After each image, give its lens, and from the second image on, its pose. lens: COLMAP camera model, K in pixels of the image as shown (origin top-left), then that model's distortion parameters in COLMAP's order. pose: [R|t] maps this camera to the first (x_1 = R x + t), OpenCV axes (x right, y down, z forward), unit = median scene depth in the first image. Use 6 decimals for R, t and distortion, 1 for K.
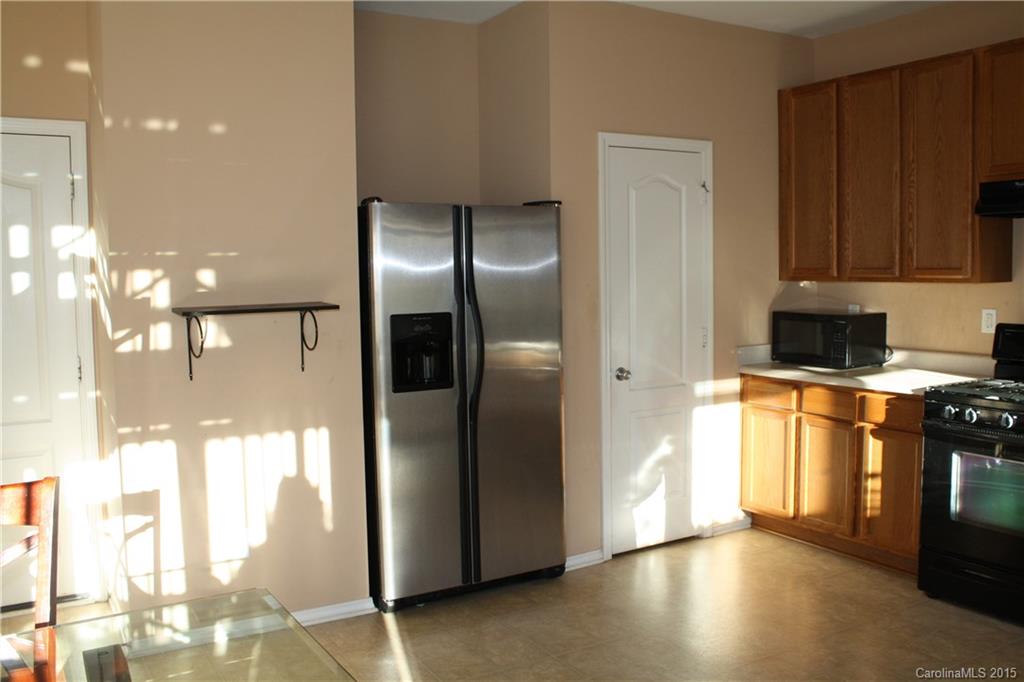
lens RADIAL K [[897.7, 0, 512.0], [0, 897.7, 341.0], [0, 0, 1]] dist [-0.160583, 0.149297]
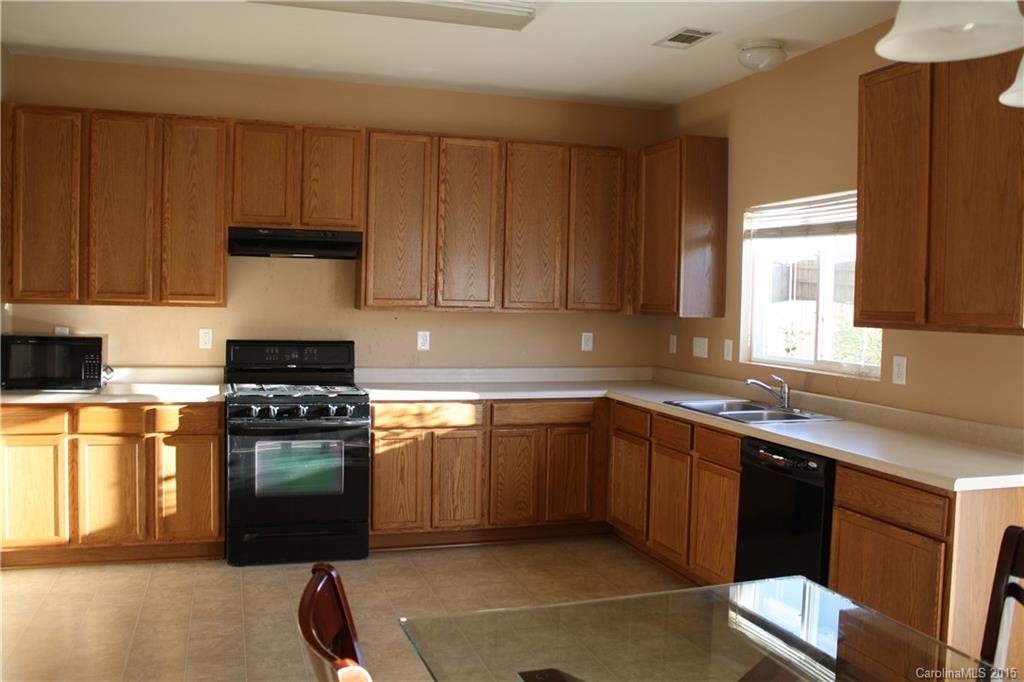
lens RADIAL K [[897.7, 0, 512.0], [0, 897.7, 341.0], [0, 0, 1]] dist [-0.160583, 0.149297]
pose [[0.219071, -0.024170, 0.975409, -0.556795], [0.050687, 0.998625, 0.013361, -0.014133], [-0.974391, 0.046514, 0.219995, 0.307007]]
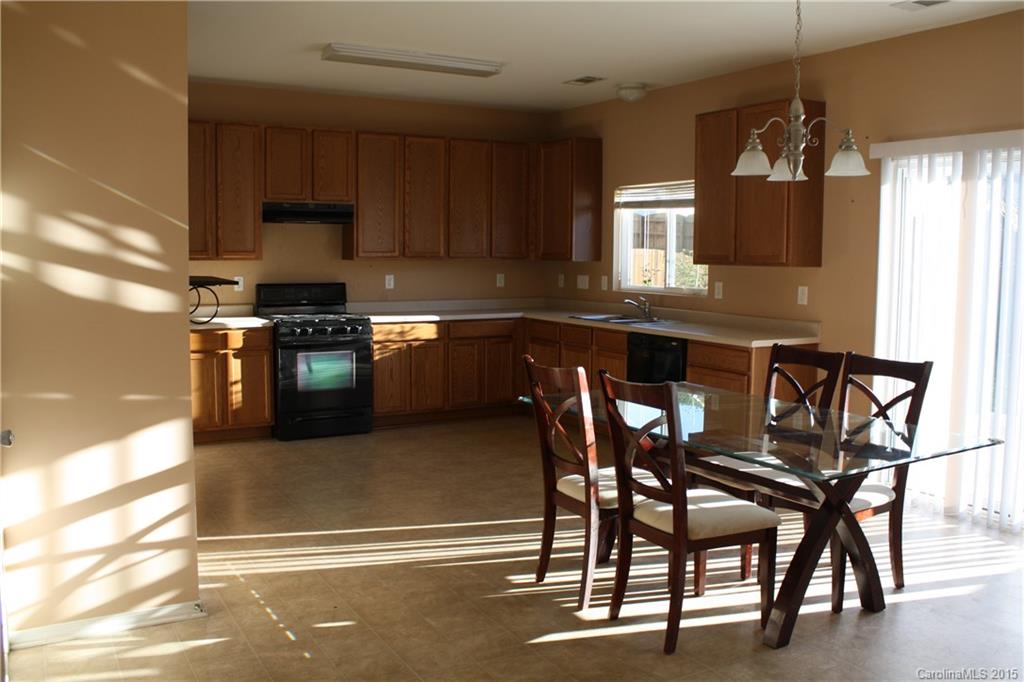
lens RADIAL K [[897.7, 0, 512.0], [0, 897.7, 341.0], [0, 0, 1]] dist [-0.160583, 0.149297]
pose [[0.005875, -0.082931, 0.996538, -1.130254], [0.071006, 0.994074, 0.082307, -0.015958], [-0.997459, 0.070276, 0.011728, 0.462008]]
